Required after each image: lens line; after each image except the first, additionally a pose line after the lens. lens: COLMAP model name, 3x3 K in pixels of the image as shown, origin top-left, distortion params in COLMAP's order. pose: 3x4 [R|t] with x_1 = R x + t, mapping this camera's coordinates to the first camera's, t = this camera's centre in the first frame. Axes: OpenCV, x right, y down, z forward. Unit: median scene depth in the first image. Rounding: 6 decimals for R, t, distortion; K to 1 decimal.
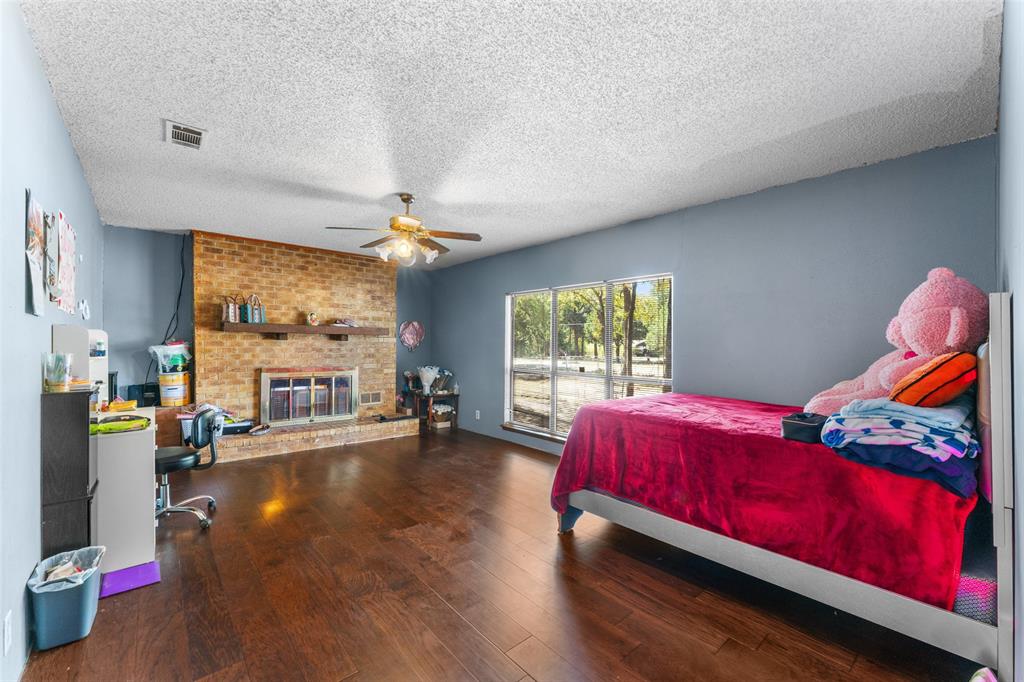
lens RADIAL K [[411.2, 0, 511.6], [0, 411.2, 342.7], [0, 0, 1]] dist [0.000684, -0.000047]
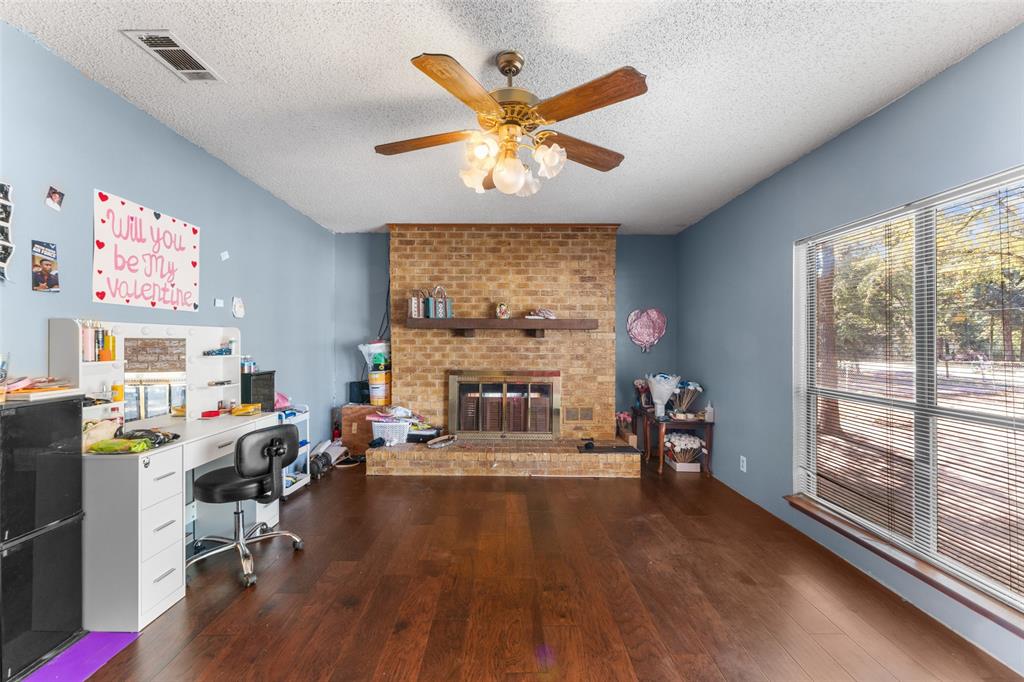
lens RADIAL K [[411.2, 0, 509.9], [0, 411.2, 338.2], [0, 0, 1]] dist [0.000684, -0.000047]
pose [[0.749753, -0.011610, -0.661616, 0.061500], [0.006226, 0.999926, -0.010491, 0.004483], [0.661688, 0.003747, 0.749770, 0.397734]]
